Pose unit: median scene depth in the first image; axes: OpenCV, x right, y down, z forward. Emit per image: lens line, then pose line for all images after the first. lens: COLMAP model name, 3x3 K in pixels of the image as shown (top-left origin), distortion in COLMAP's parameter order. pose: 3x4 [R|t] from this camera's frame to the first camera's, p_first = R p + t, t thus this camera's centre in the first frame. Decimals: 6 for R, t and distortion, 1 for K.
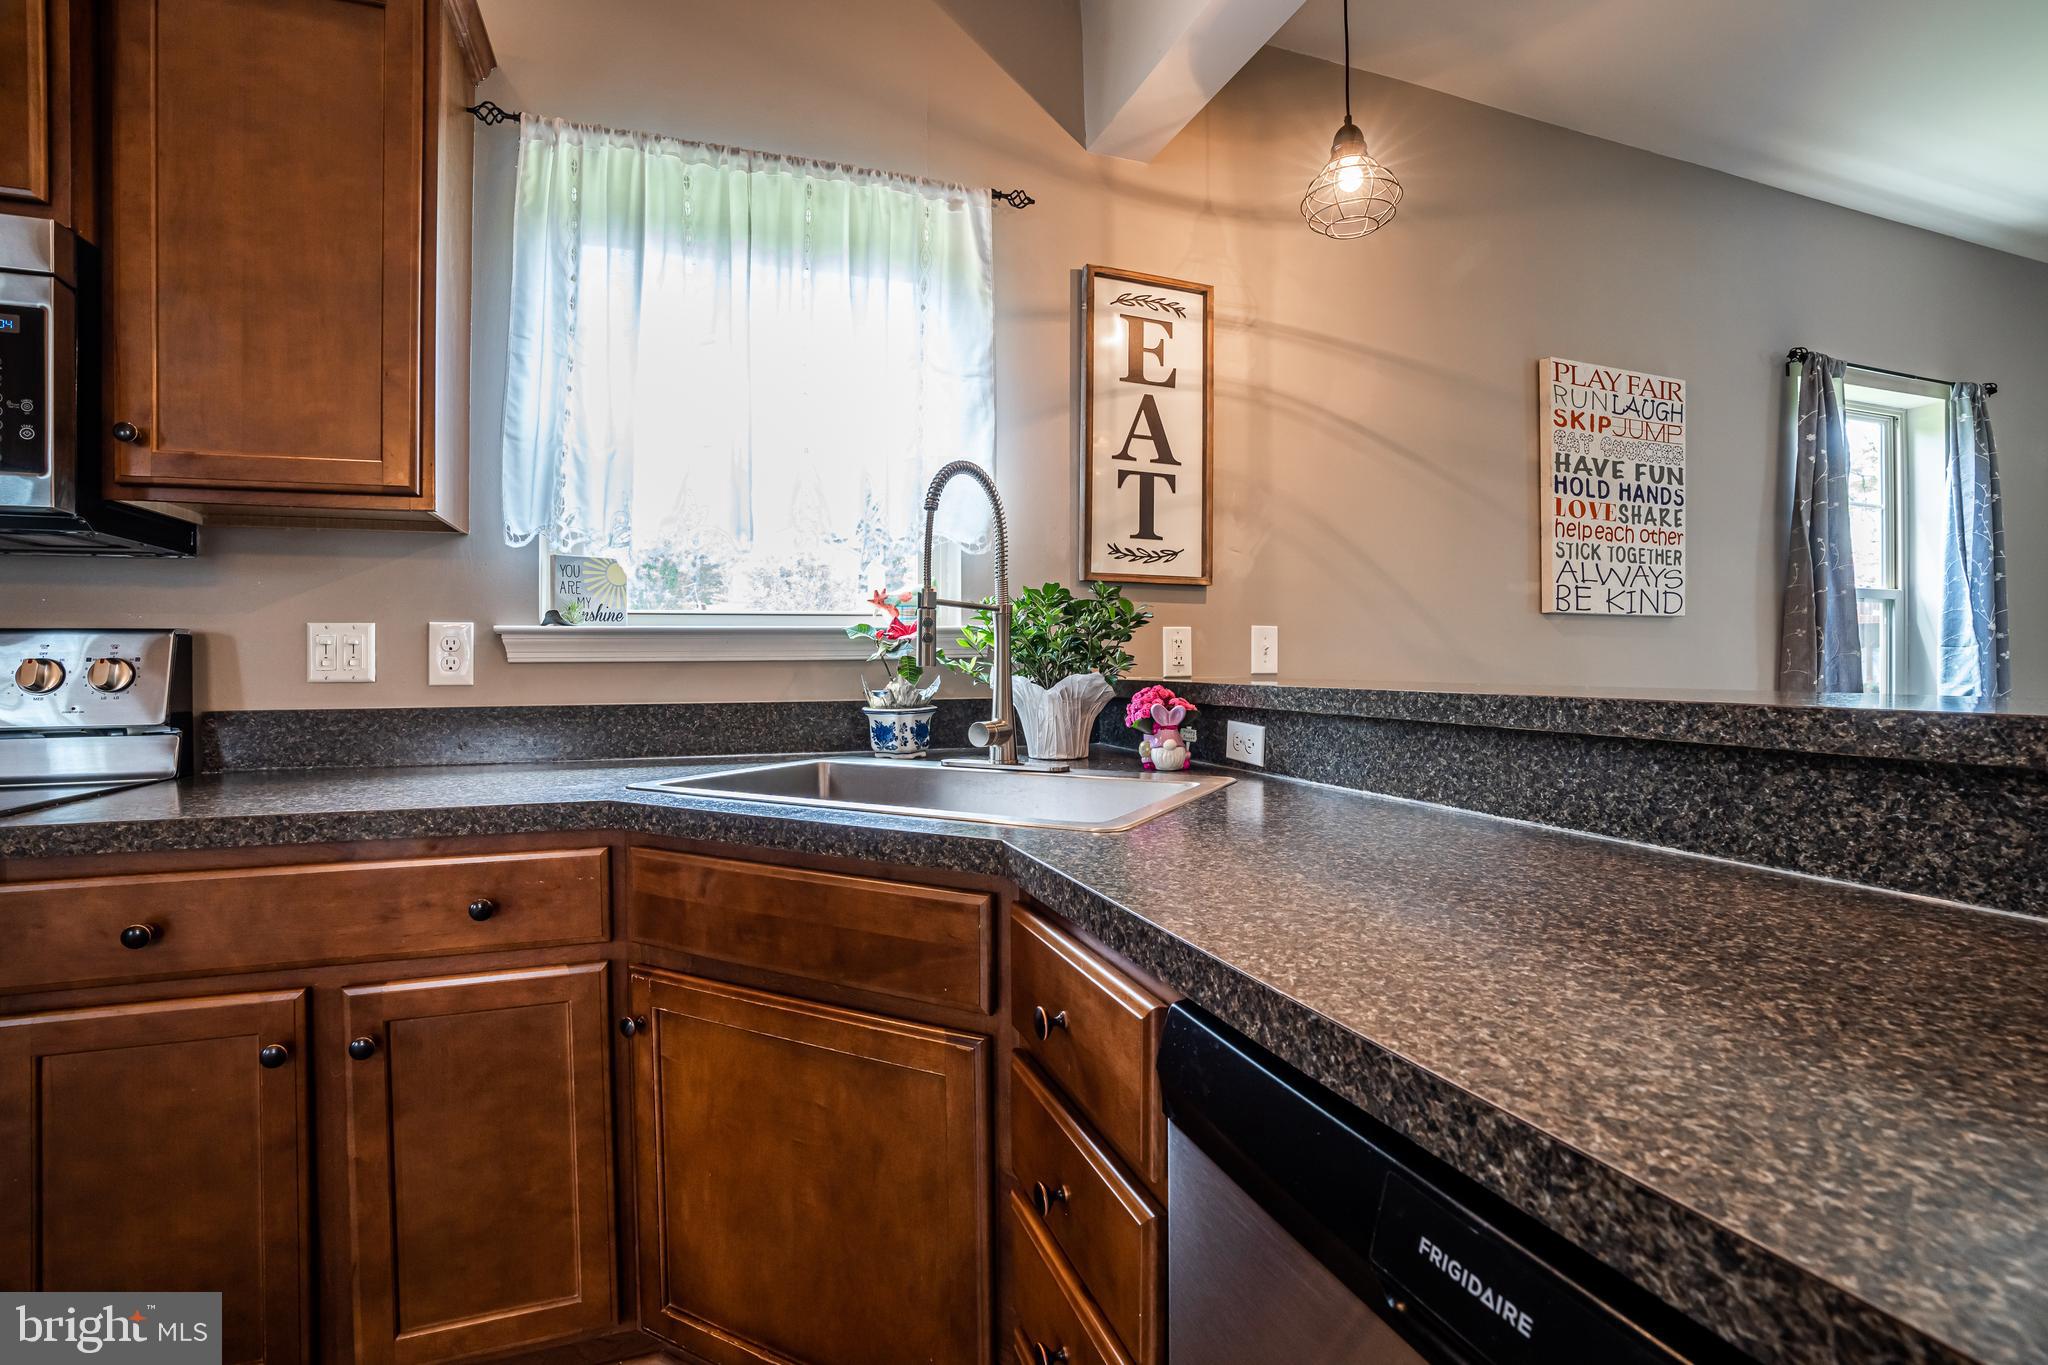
lens RADIAL K [[945.3, 0, 1030.3], [0, 945.3, 663.7], [0, 0, 1]] dist [-0.071840, 0.029250]
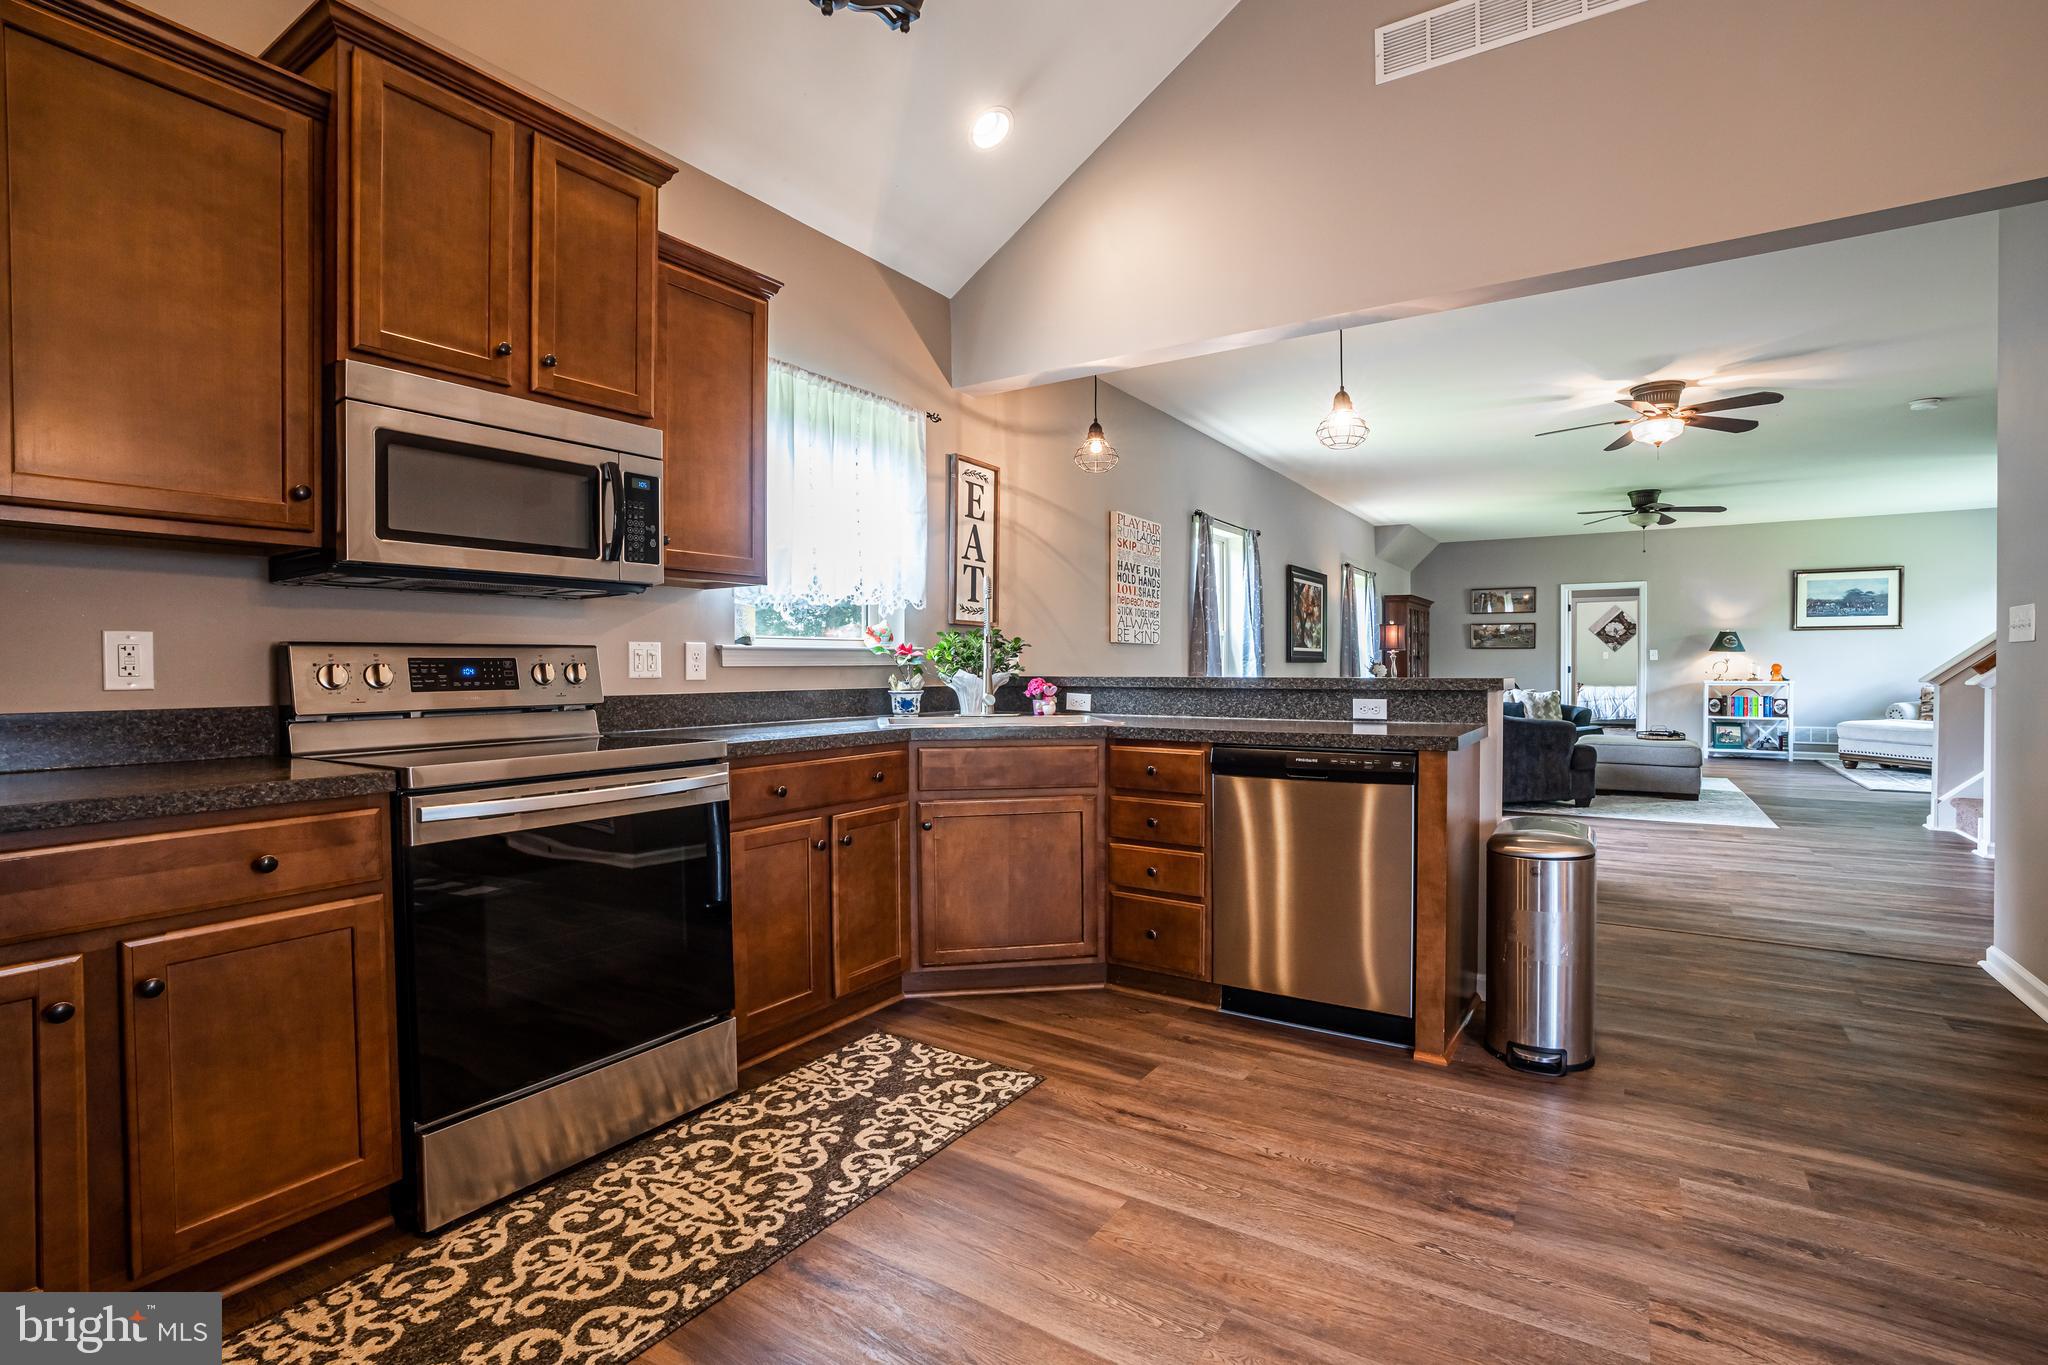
lens RADIAL K [[921.8, 0, 1019.9], [0, 921.8, 676.7], [0, 0, 1]] dist [-0.068608, 0.027941]
pose [[0.810934, -0.006013, 0.585106, -0.881122], [0.002616, 0.999974, 0.006650, 0.005297], [-0.585131, -0.003862, 0.810929, -0.544452]]
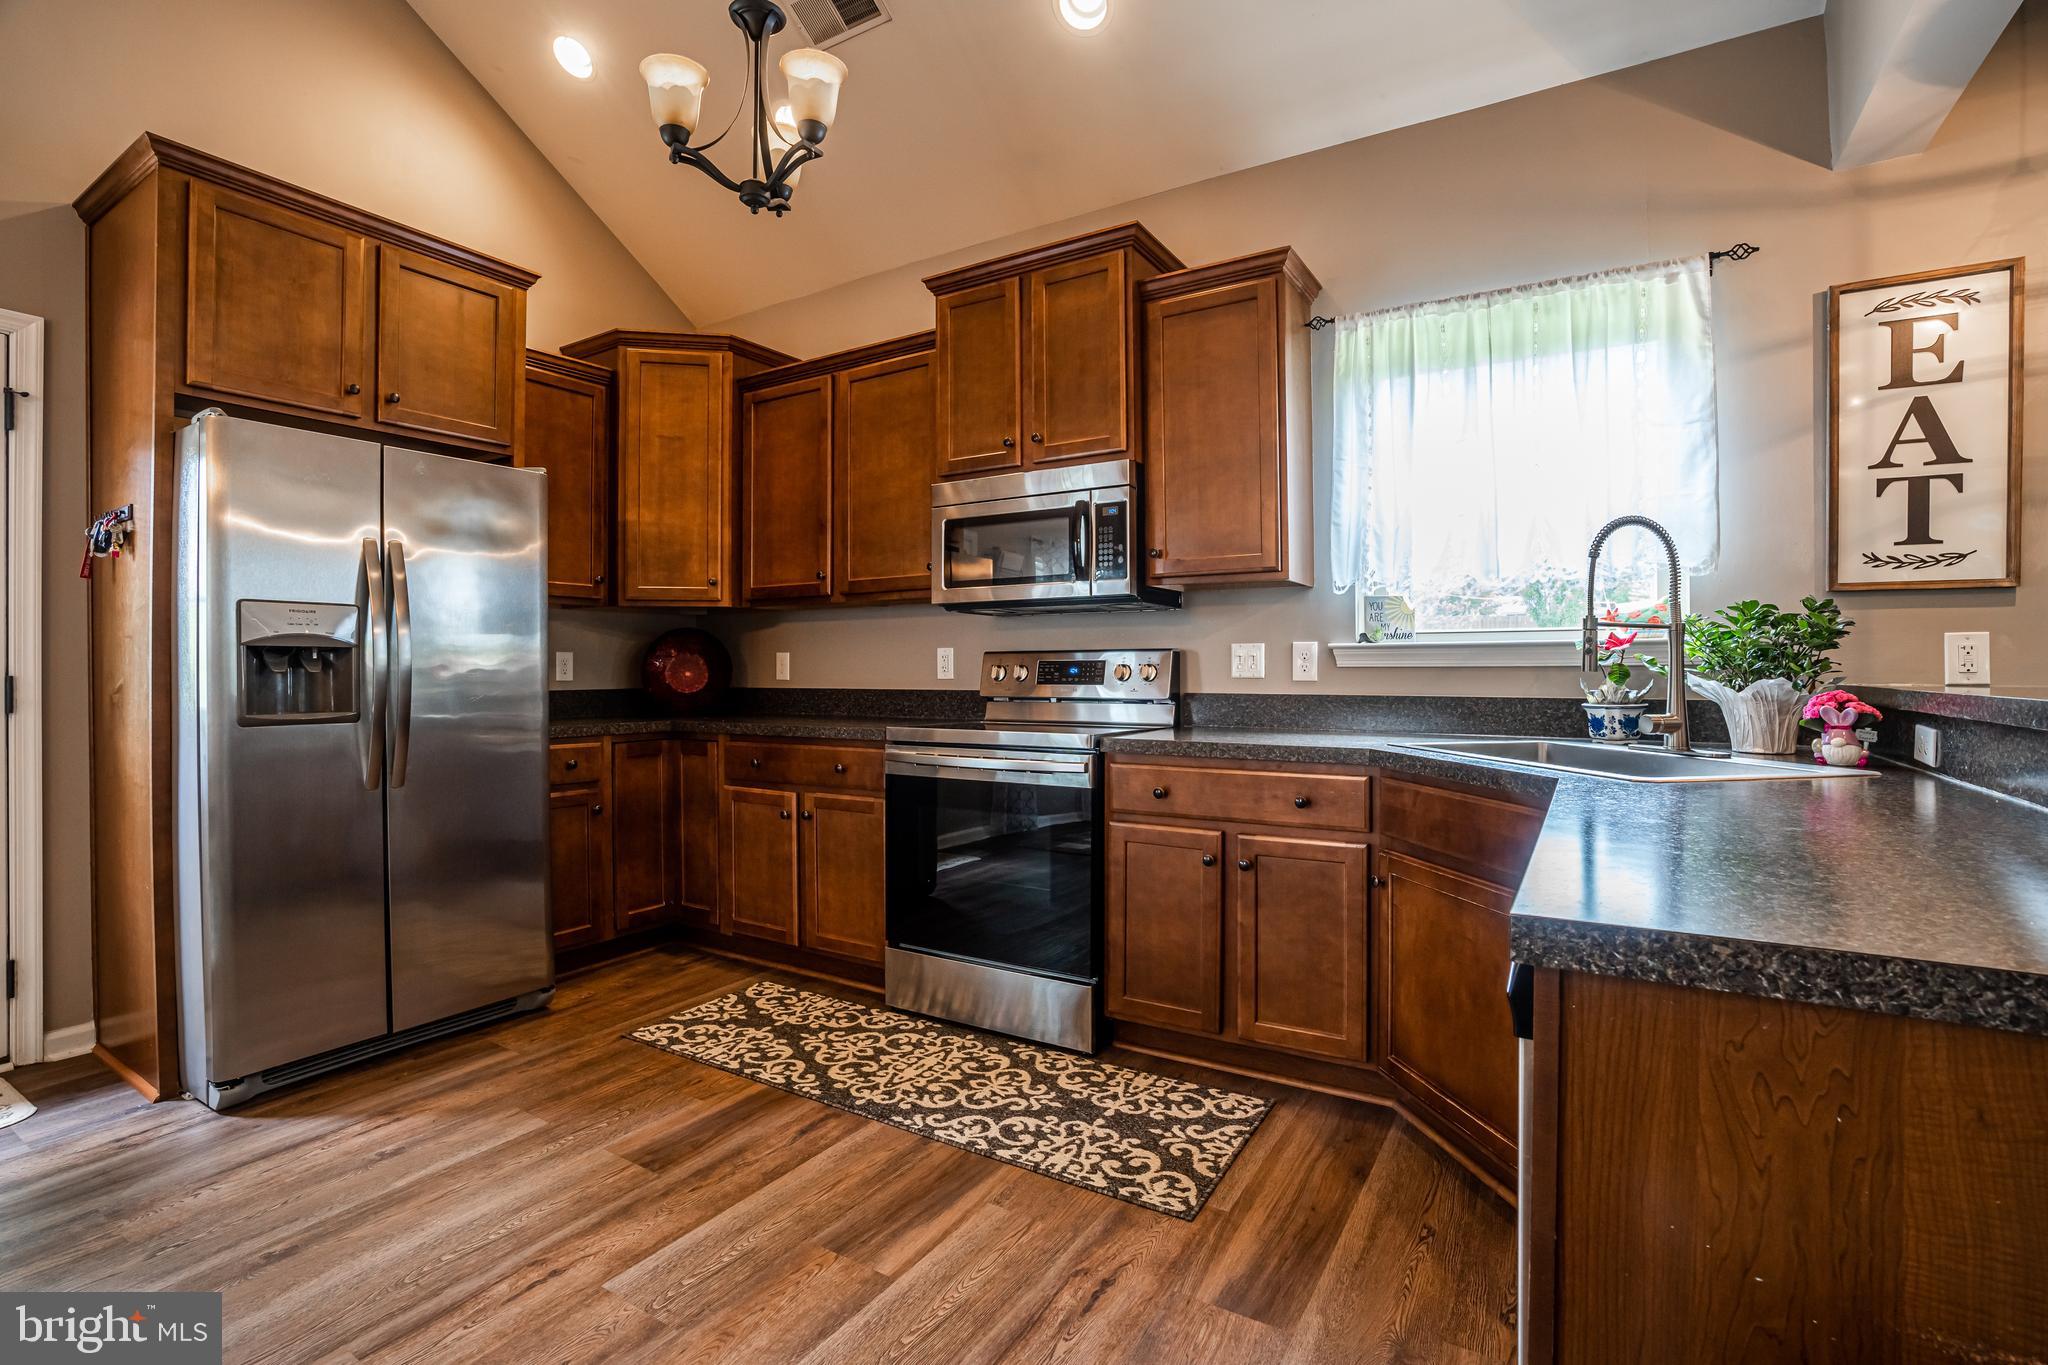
lens RADIAL K [[945.3, 0, 1030.3], [0, 945.3, 663.7], [0, 0, 1]] dist [-0.071840, 0.029250]
pose [[0.623660, 0.001129, -0.781695, 0.286177], [-0.002418, 0.999997, -0.000484, -0.004301], [0.781692, 0.002193, 0.623661, -0.318246]]
